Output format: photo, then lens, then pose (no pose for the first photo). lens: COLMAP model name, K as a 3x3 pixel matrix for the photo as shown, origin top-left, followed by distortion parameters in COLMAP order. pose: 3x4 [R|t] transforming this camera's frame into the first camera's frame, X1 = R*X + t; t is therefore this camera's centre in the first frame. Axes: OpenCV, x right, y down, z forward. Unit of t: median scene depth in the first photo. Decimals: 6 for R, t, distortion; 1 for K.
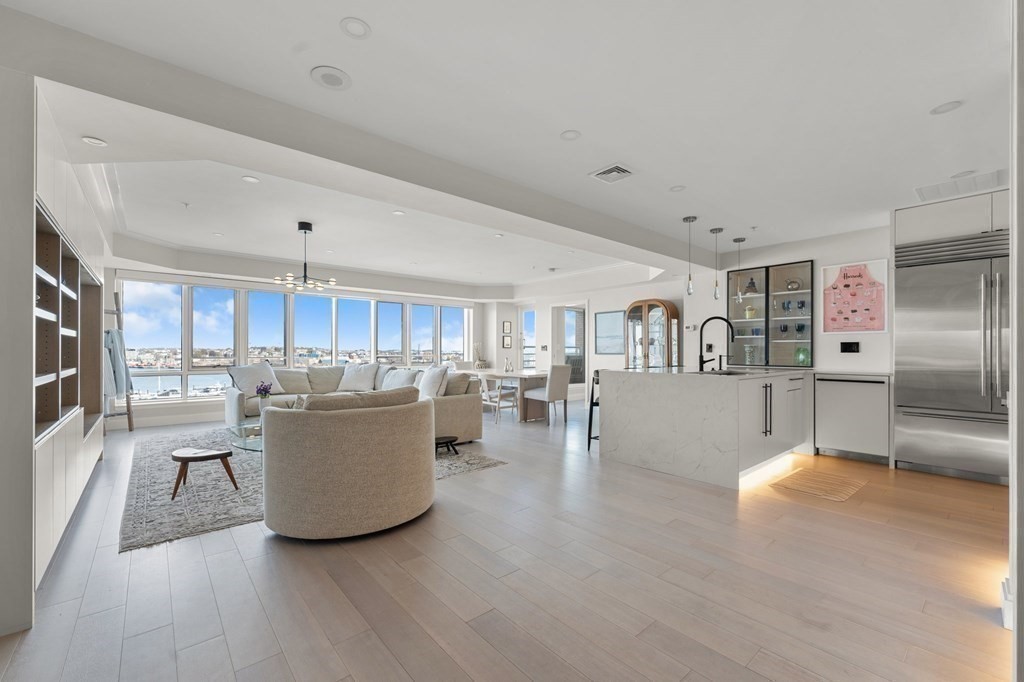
lens RADIAL K [[422.7, 0, 514.0], [0, 422.7, 349.5], [0, 0, 1]] dist [0.001624, -0.000158]
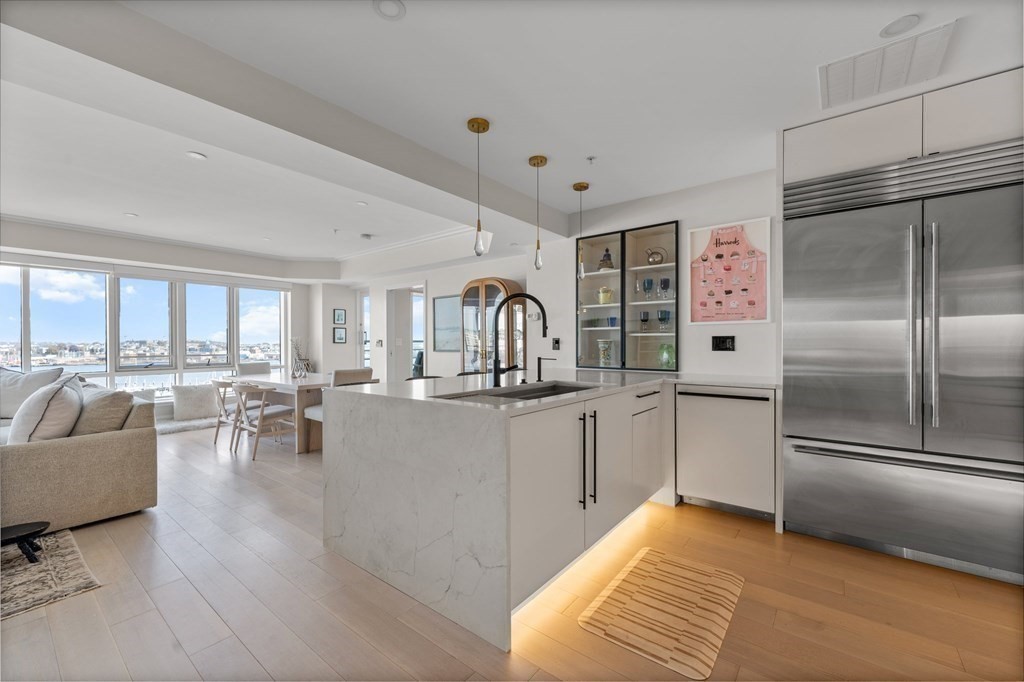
lens RADIAL K [[414.8, 0, 515.4], [0, 414.8, 344.5], [0, 0, 1]] dist [0.001351, -0.000193]
pose [[0.981294, -0.005973, 0.192423, 0.281941], [0.004714, 0.999964, 0.007000, -0.008522], [-0.192458, -0.005962, 0.981287, 0.341401]]
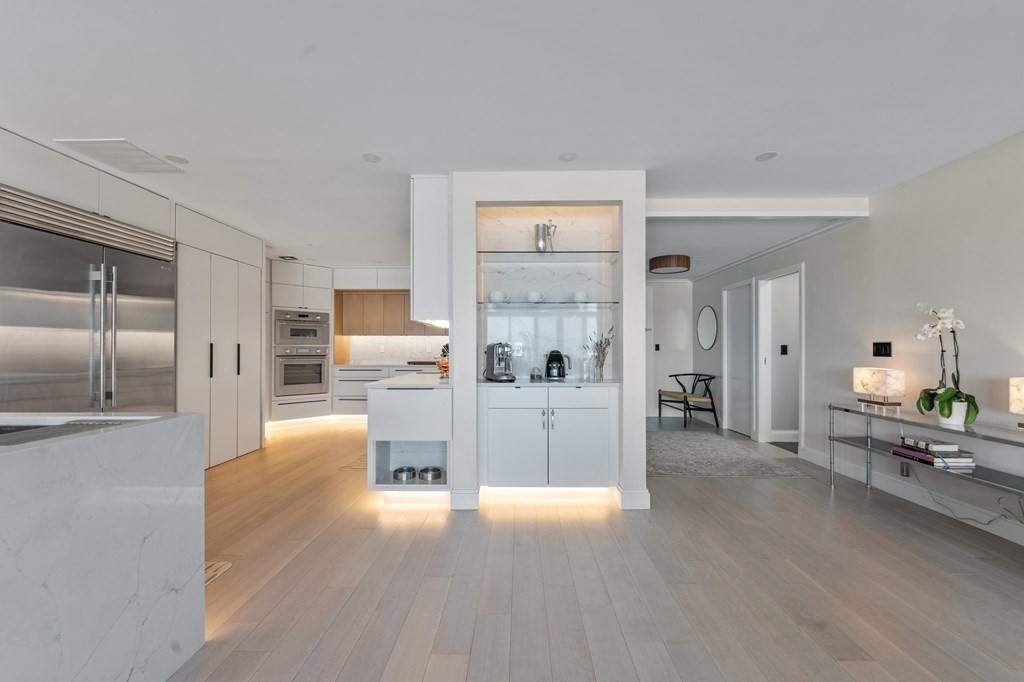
lens RADIAL K [[414.8, 0, 515.4], [0, 414.8, 344.5], [0, 0, 1]] dist [0.001351, -0.000193]
pose [[-0.750891, 0.003584, 0.660417, -0.038973], [-0.002947, 0.999957, -0.008778, -0.007788], [-0.660420, -0.008538, -0.750848, 0.704179]]
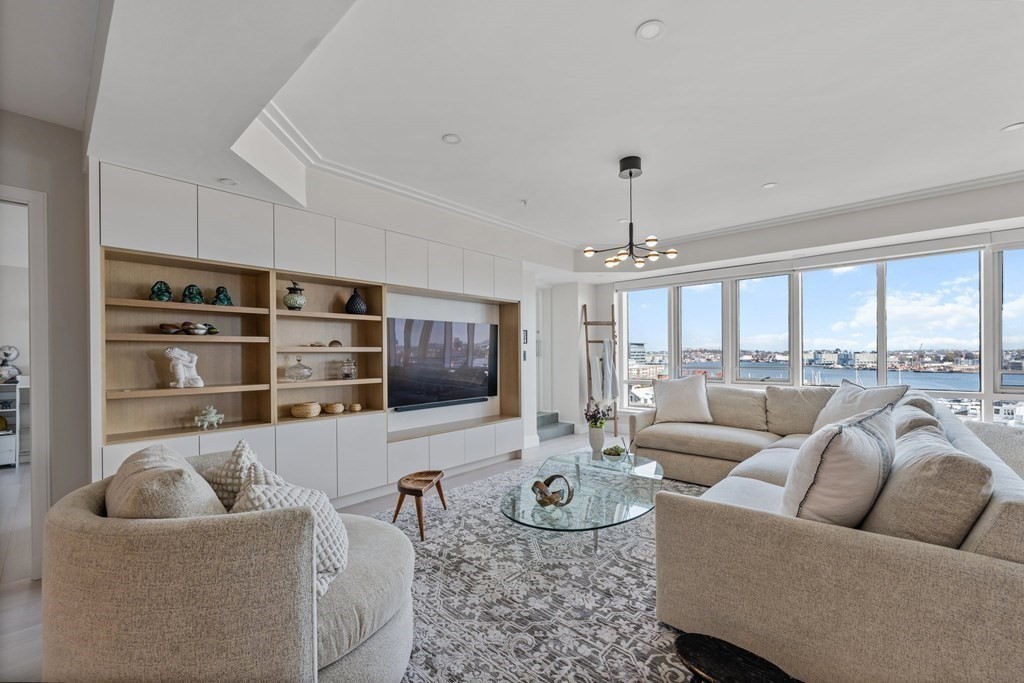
lens RADIAL K [[421.1, 0, 518.4], [0, 421.1, 356.2], [0, 0, 1]] dist [0.001080, -0.000205]
pose [[0.127936, 0.000234, -0.991782, 0.094501], [0.009933, 0.999950, 0.001517, -0.008601], [0.991733, -0.010045, 0.127927, 0.678258]]
